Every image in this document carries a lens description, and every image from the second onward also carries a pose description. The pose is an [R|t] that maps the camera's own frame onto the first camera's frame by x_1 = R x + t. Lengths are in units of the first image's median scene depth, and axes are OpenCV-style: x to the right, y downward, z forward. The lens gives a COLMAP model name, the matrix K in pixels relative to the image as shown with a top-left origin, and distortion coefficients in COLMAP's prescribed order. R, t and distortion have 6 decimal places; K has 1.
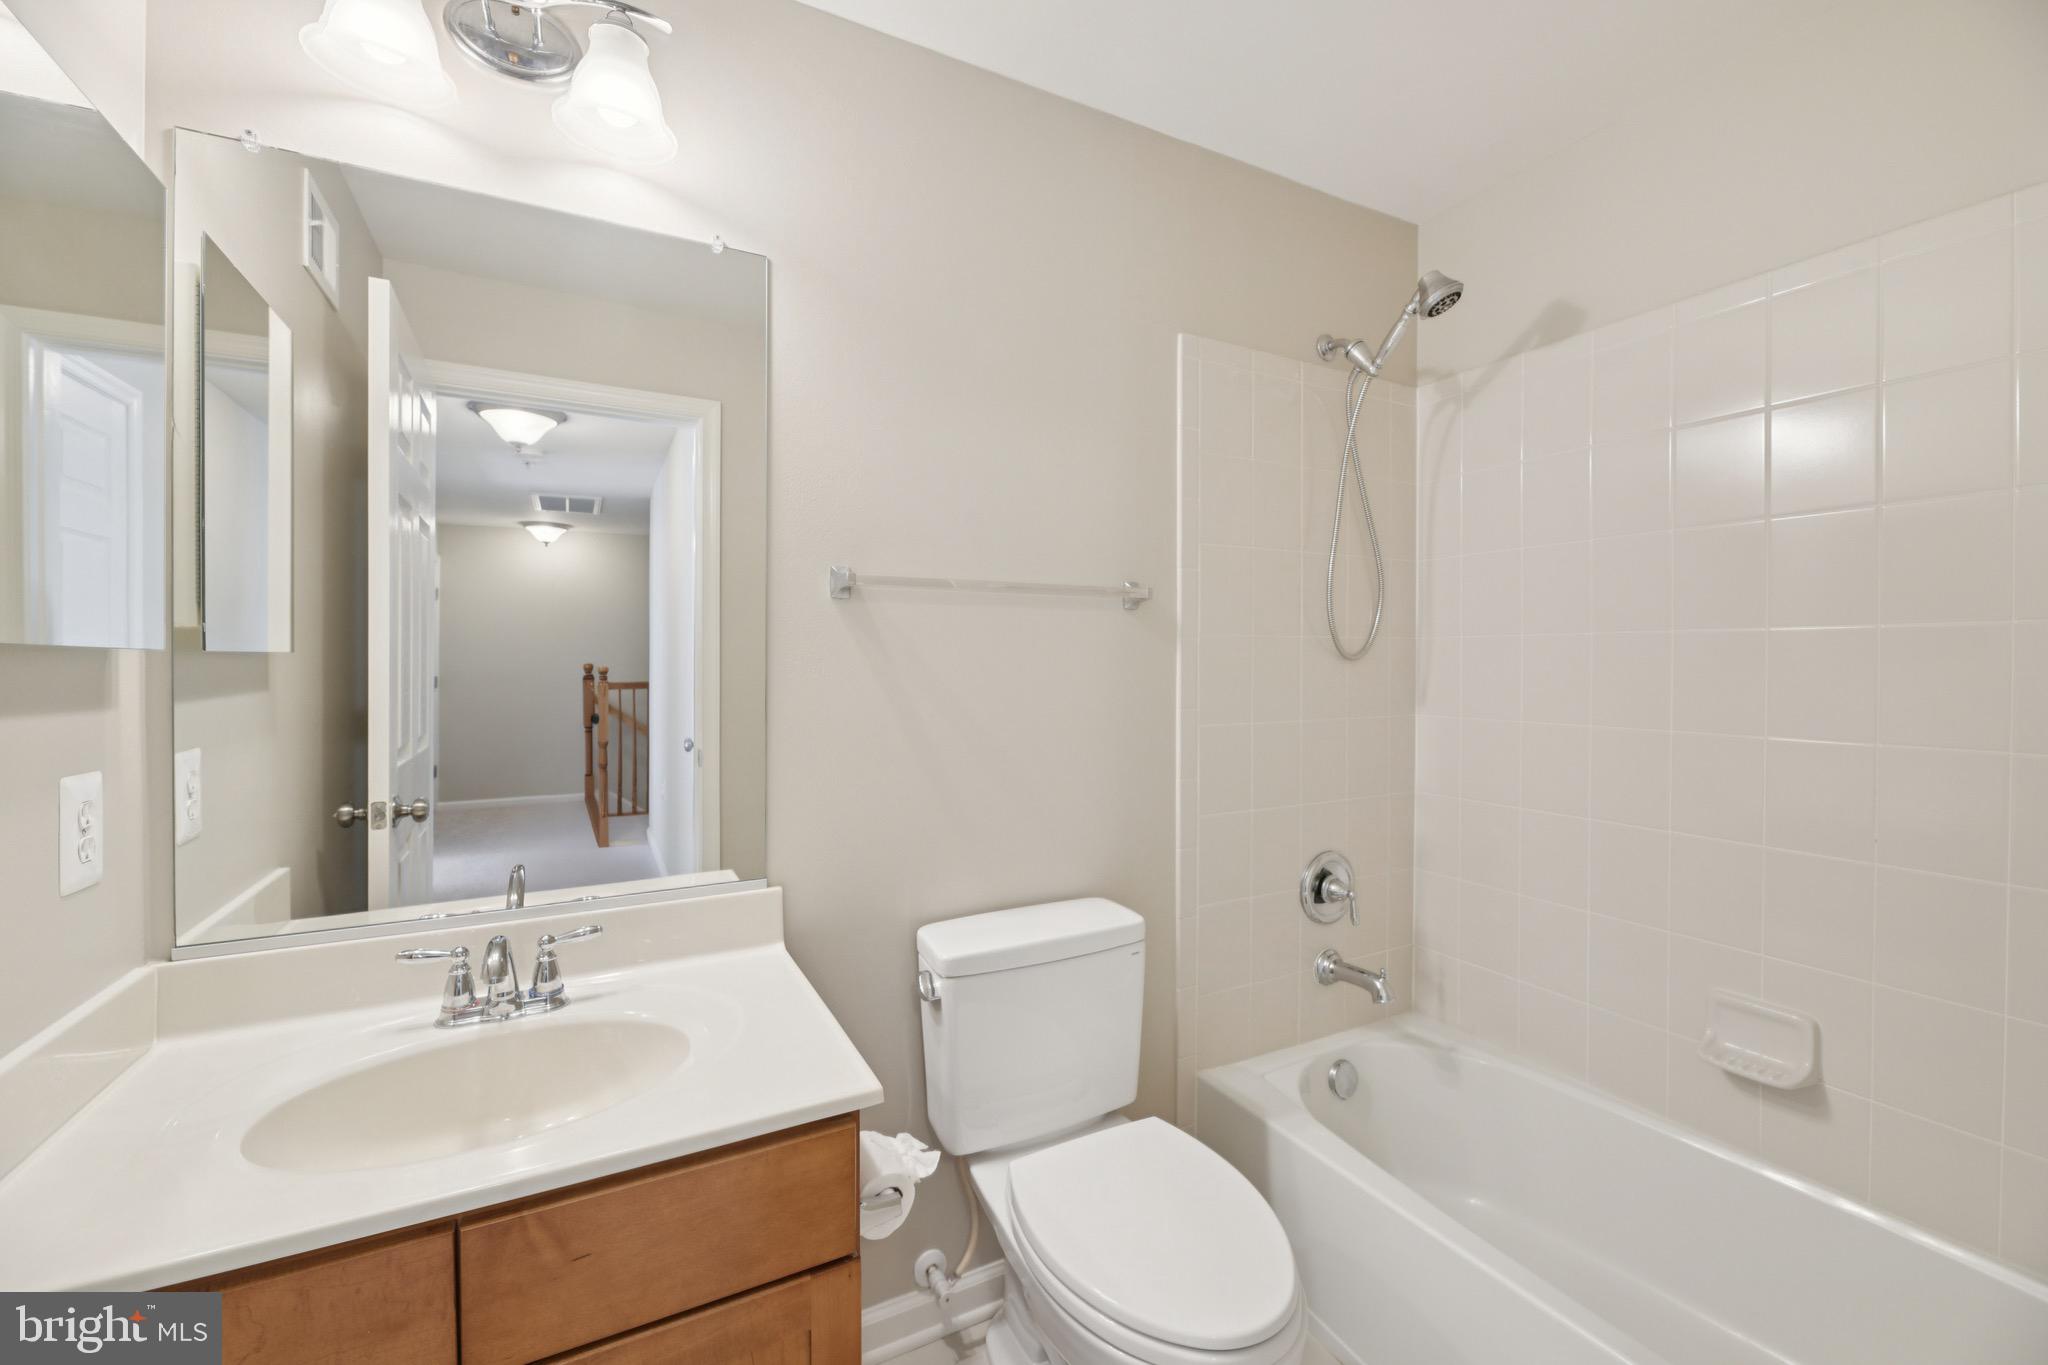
lens RADIAL K [[830.7, 0, 1035.4], [0, 830.7, 670.7], [0, 0, 1]] dist [0.002501, 0.000141]
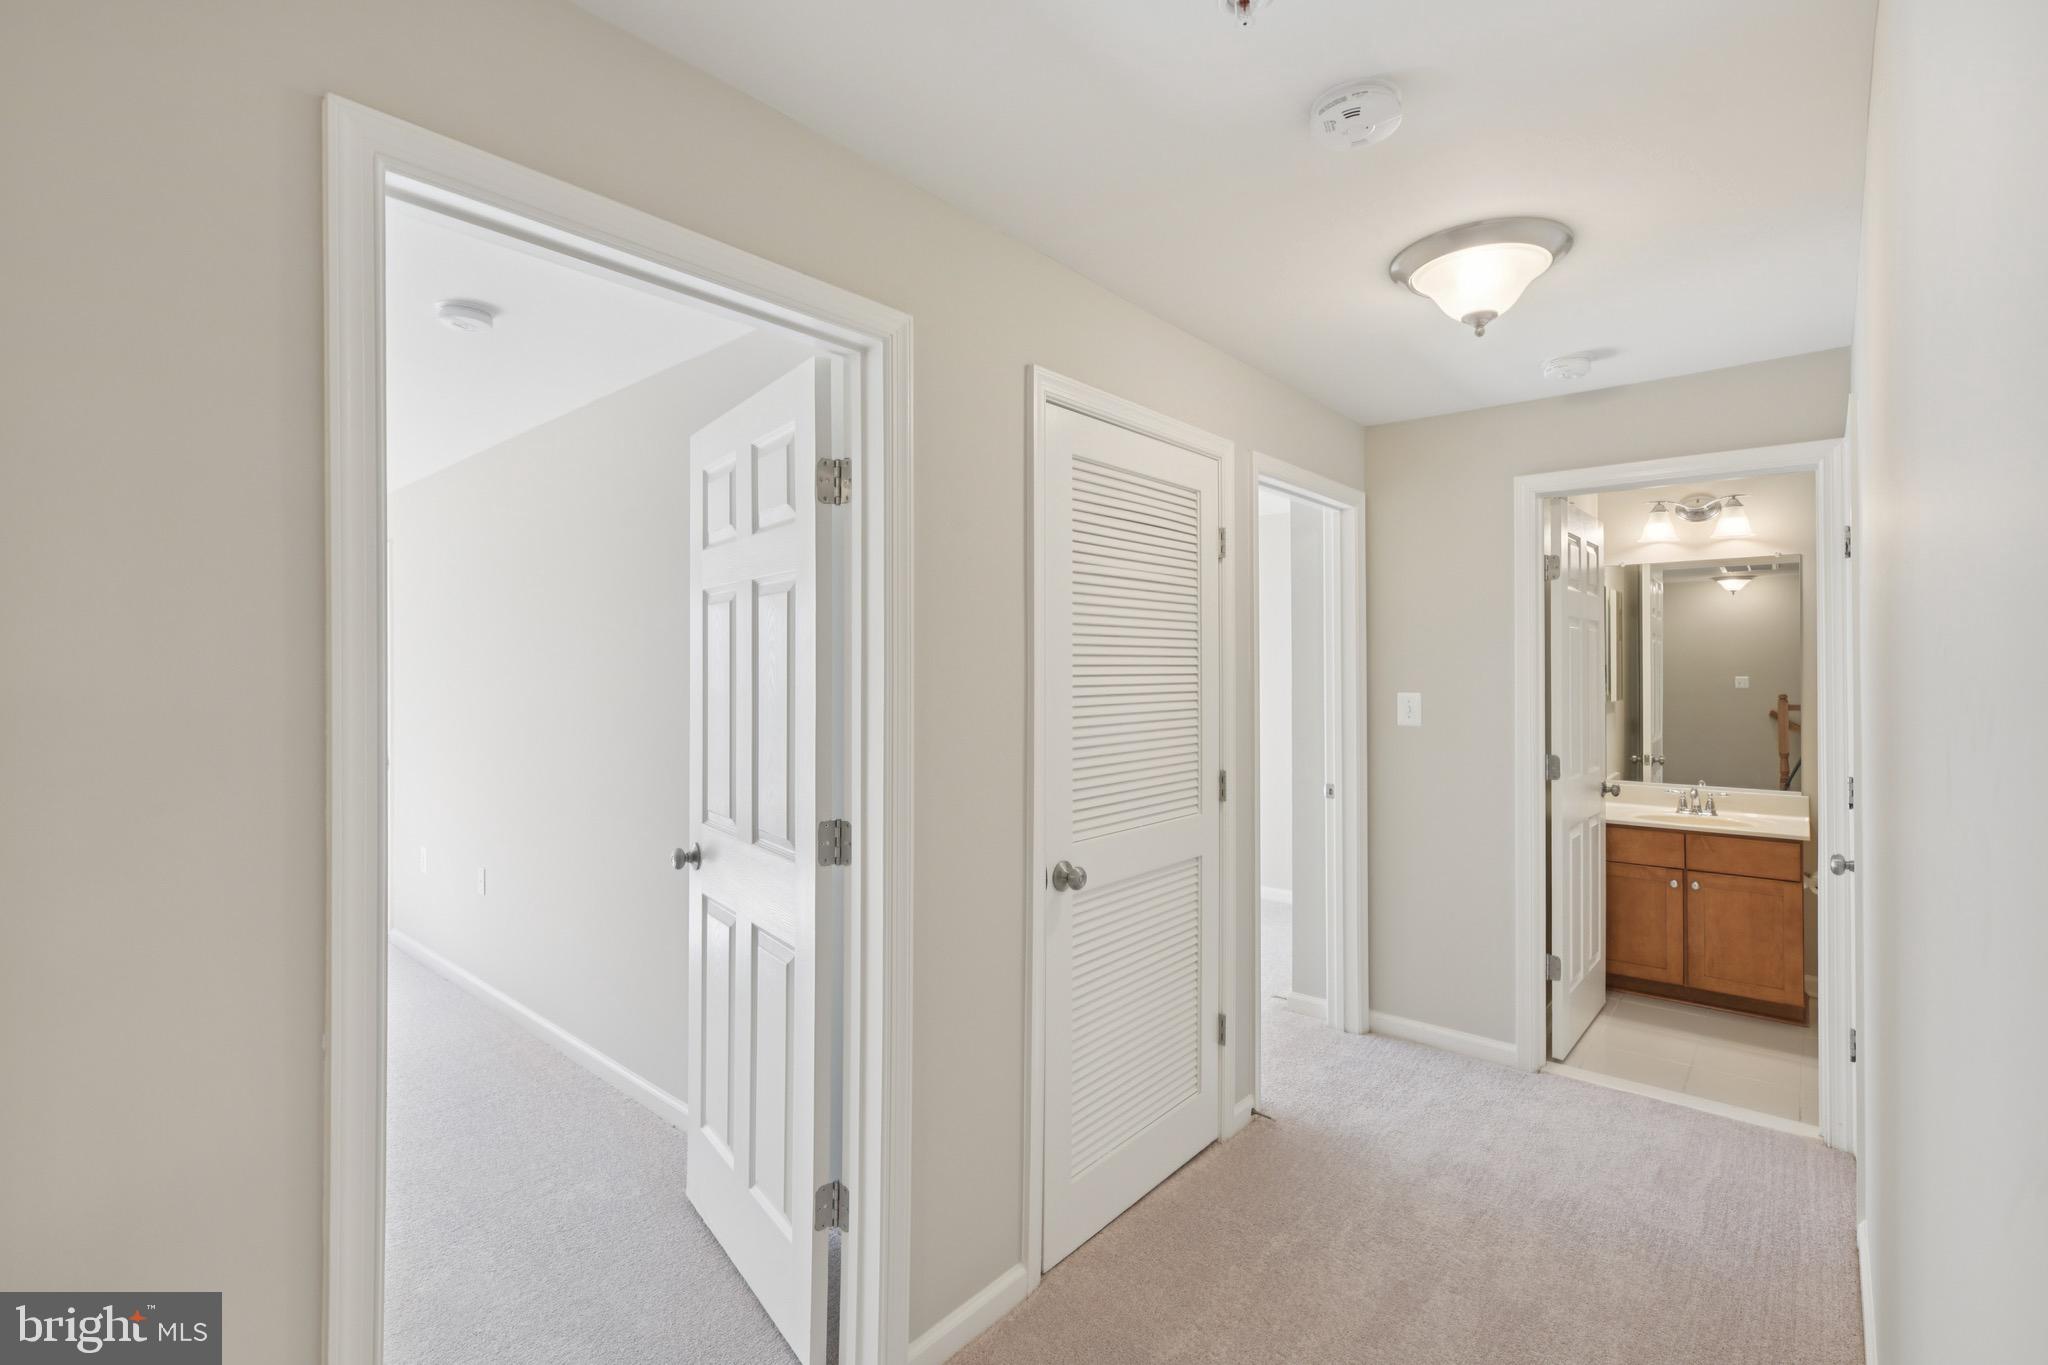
lens RADIAL K [[922.7, 0, 1033.9], [0, 922.7, 675.1], [0, 0, 1]] dist [-0.005742, -0.000418]
pose [[0.365030, -0.006498, -0.930973, 1.161545], [0.000281, 0.999976, -0.006869, -0.069289], [0.930996, 0.002246, 0.365023, -1.790151]]
